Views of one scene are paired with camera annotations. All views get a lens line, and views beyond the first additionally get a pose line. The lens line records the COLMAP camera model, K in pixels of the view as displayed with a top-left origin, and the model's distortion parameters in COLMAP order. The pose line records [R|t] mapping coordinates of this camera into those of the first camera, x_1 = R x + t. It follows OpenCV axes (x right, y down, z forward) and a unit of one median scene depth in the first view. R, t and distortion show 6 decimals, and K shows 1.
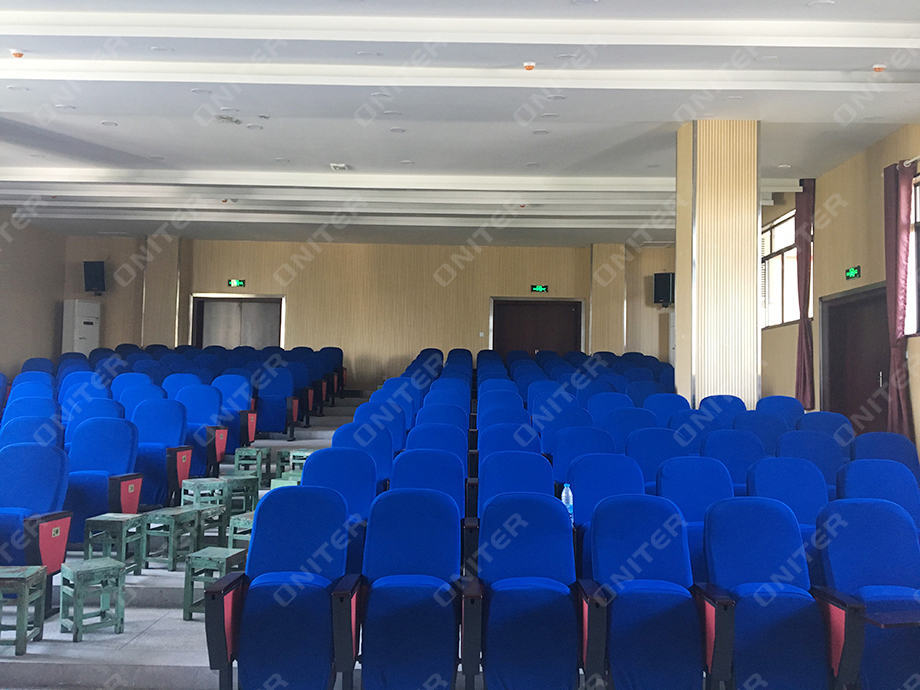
lens RADIAL K [[773.0, 0, 459.4], [0, 773.0, 341.1], [0, 0, 1]] dist [0.073677, -0.123035]
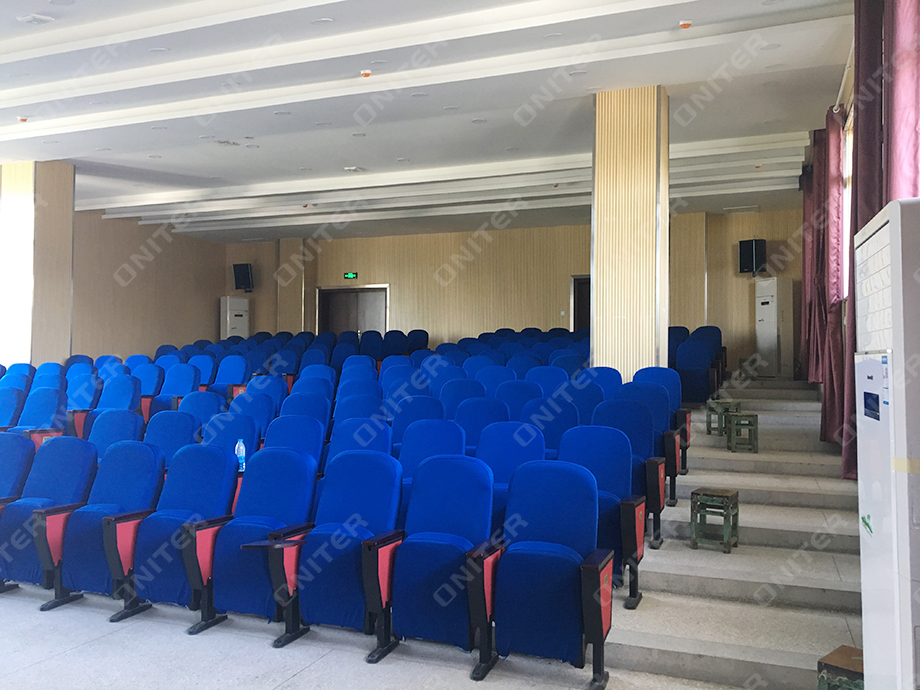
lens RADIAL K [[773.0, 0, 459.4], [0, 773.0, 341.1], [0, 0, 1]] dist [0.073677, -0.123035]
pose [[0.936797, -0.024757, -0.348997, 0.382871], [0.033391, 0.999267, 0.018744, 0.007116], [0.348277, -0.029213, 0.936936, -0.002552]]
